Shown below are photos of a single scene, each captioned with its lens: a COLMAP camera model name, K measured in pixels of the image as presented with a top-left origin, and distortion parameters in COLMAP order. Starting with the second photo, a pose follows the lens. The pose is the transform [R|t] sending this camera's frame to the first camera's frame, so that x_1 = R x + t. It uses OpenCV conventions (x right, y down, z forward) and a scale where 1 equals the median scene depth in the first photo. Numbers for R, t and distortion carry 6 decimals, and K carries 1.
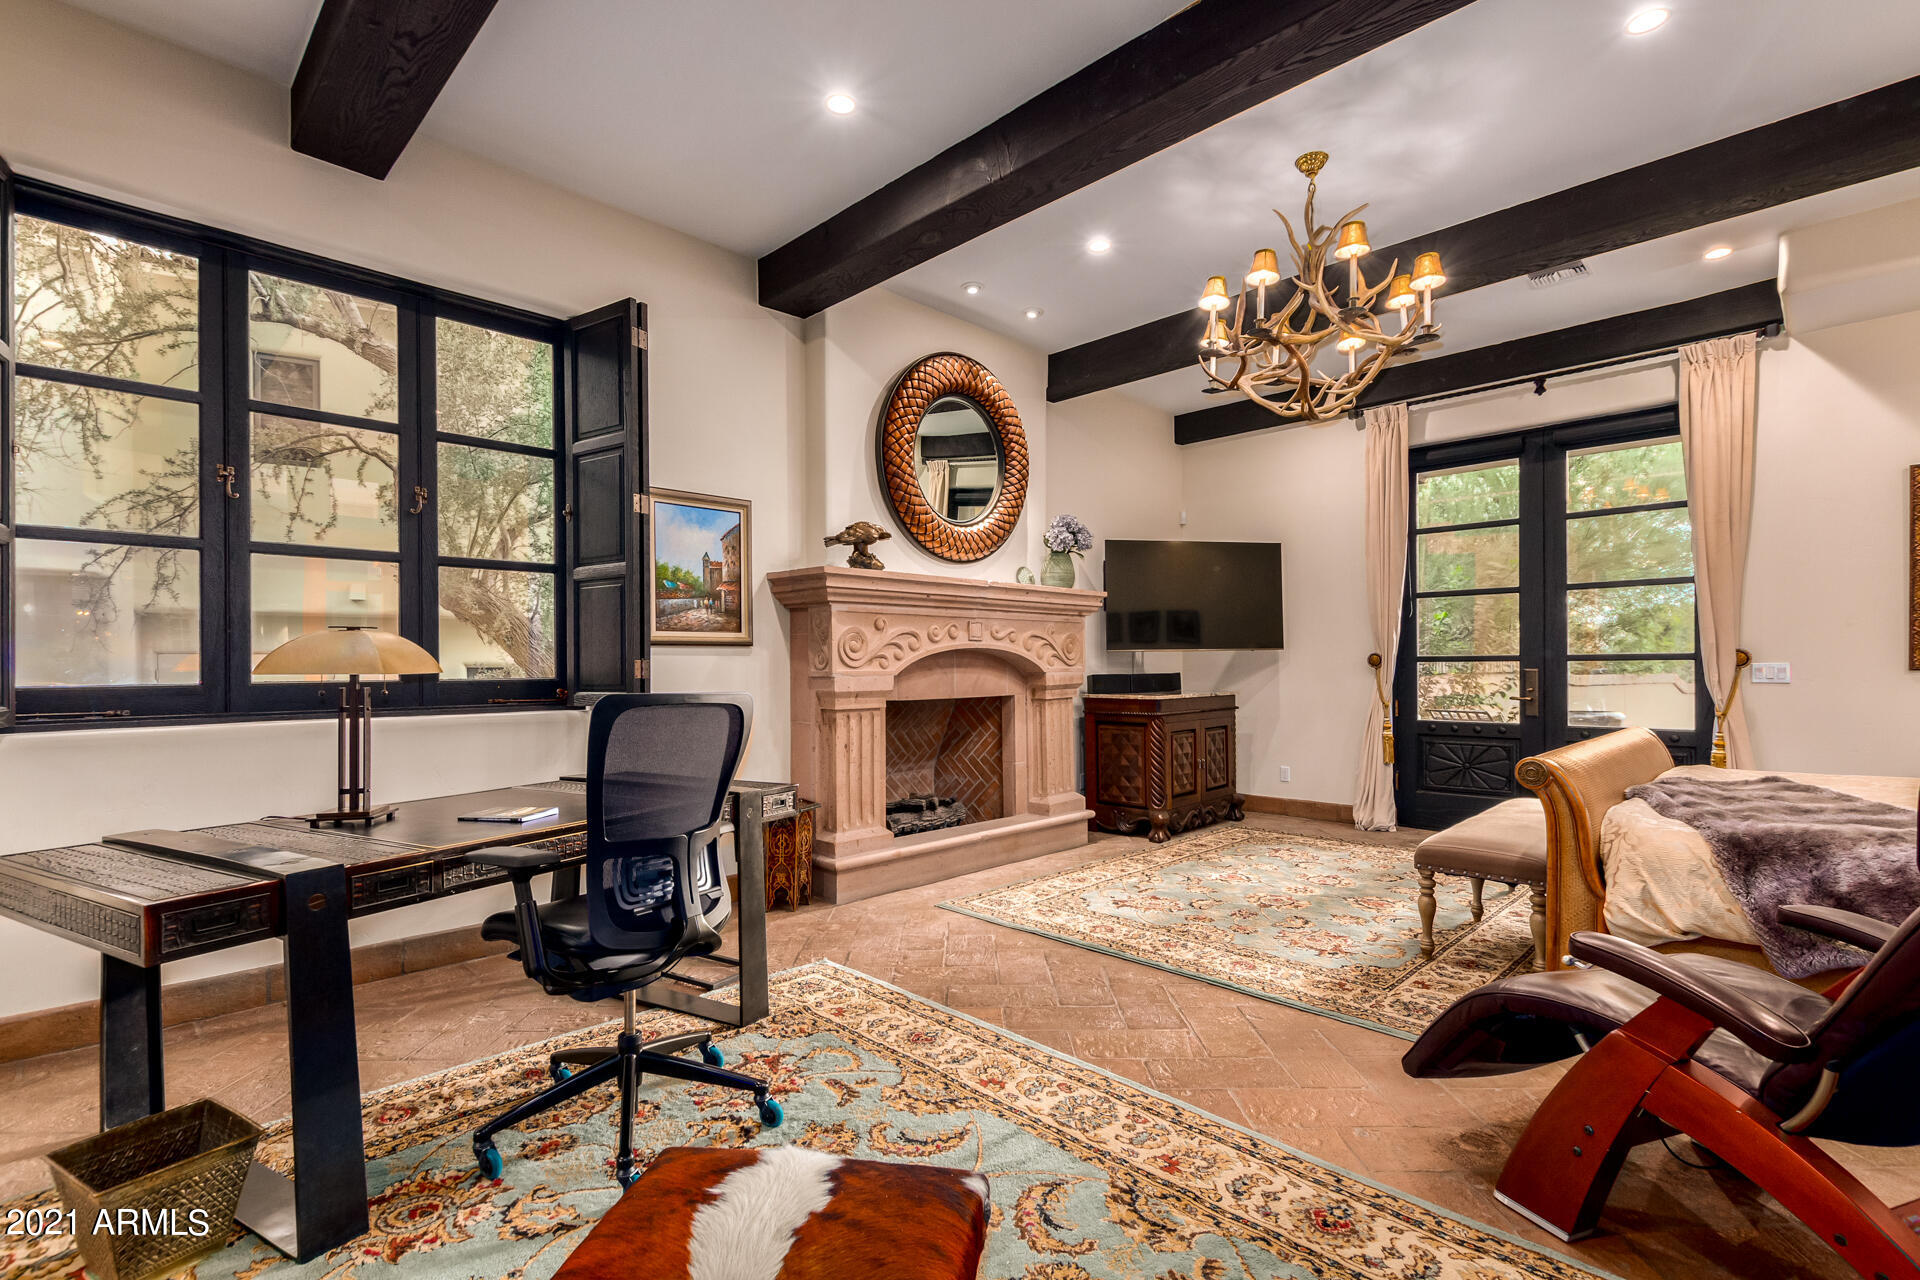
lens RADIAL K [[891.2, 0, 957.3], [0, 891.2, 664.2], [0, 0, 1]] dist [0.007202, -0.000974]
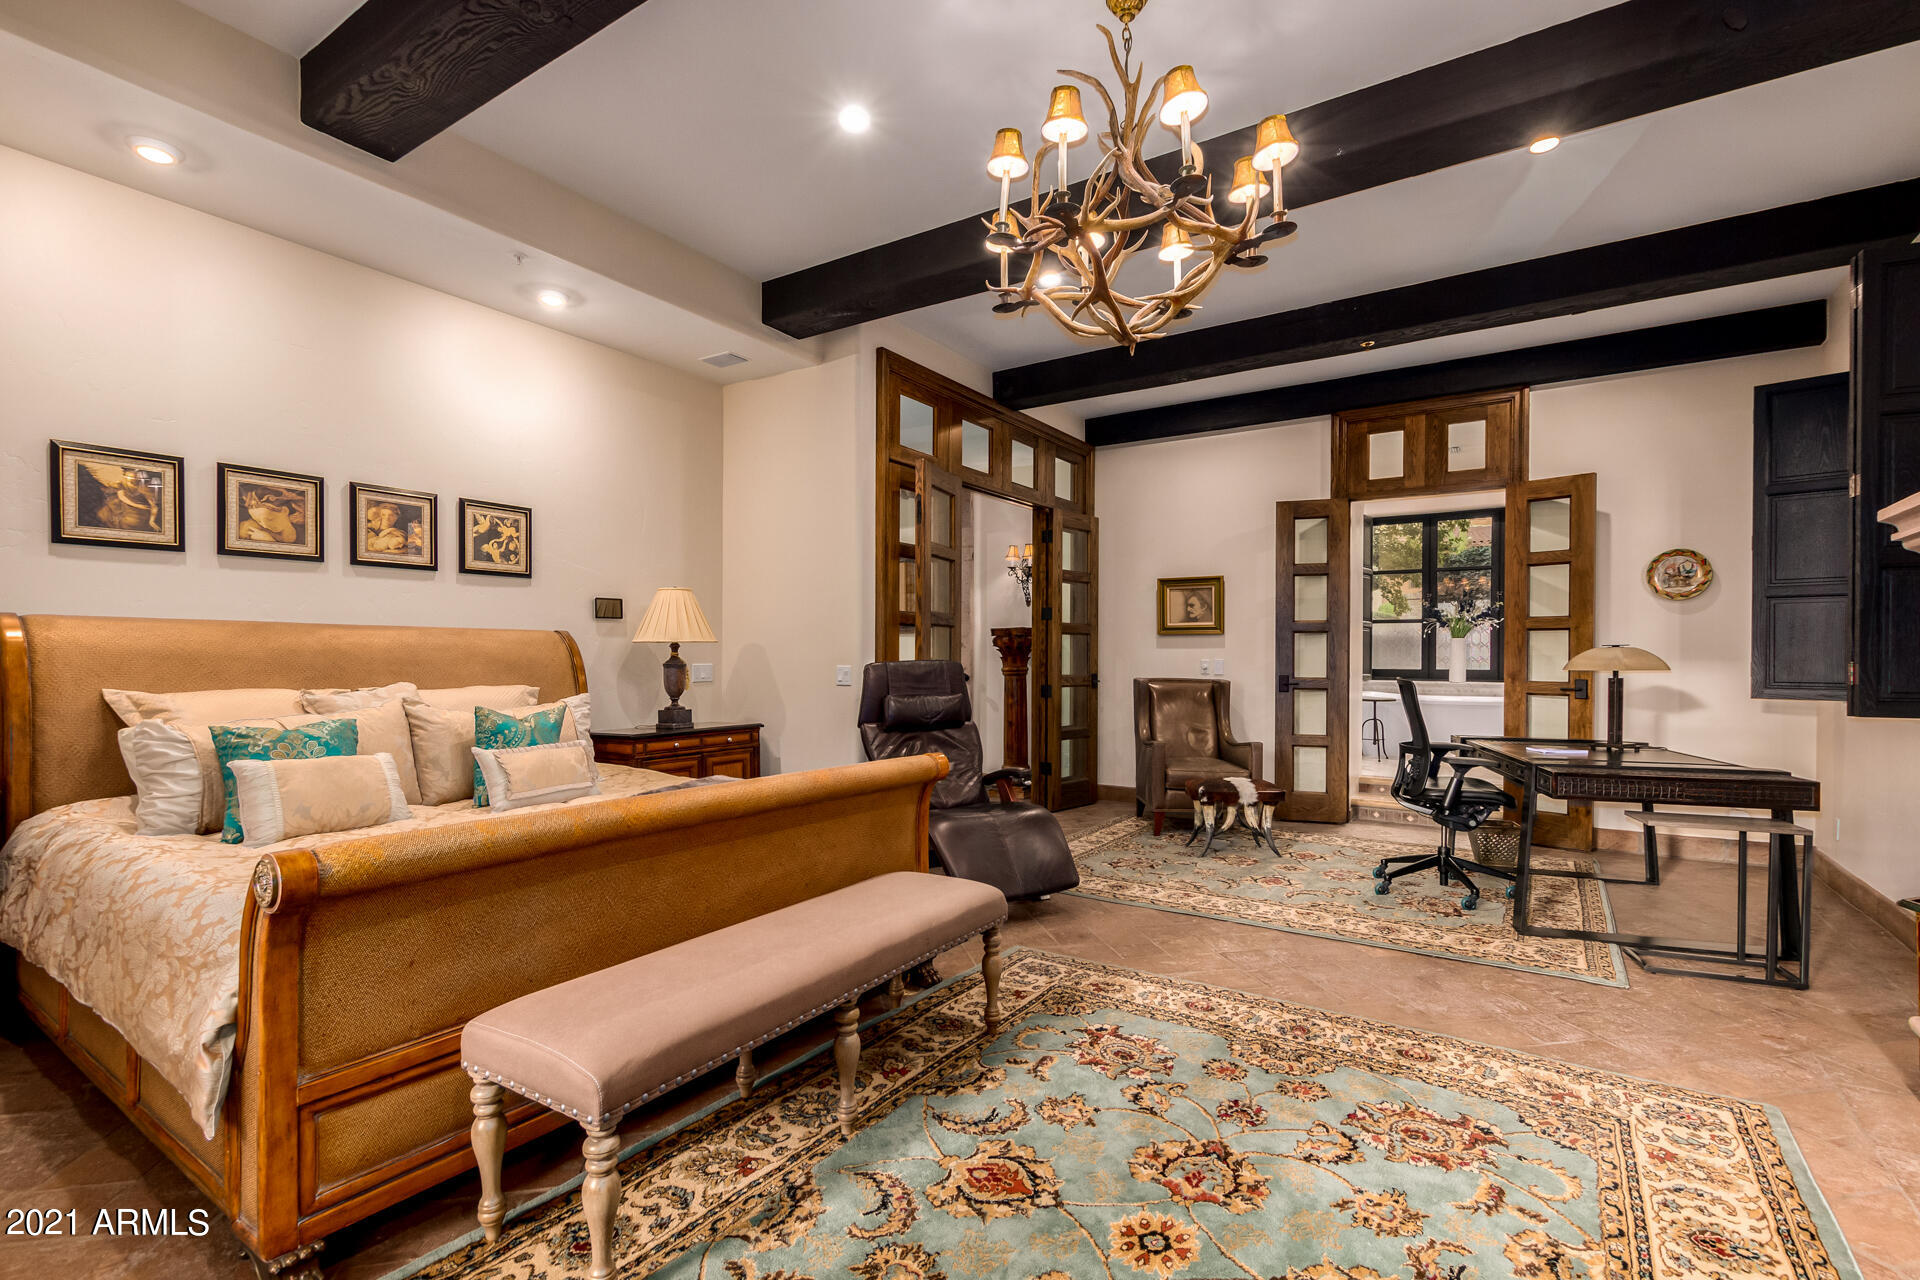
lens RADIAL K [[891.2, 0, 957.3], [0, 891.2, 664.2], [0, 0, 1]] dist [0.007202, -0.000974]
pose [[-0.981331, 0.002175, -0.192316, 0.730027], [0.000916, 0.999978, 0.006633, -0.008934], [0.192326, 0.006333, -0.981311, 1.831206]]
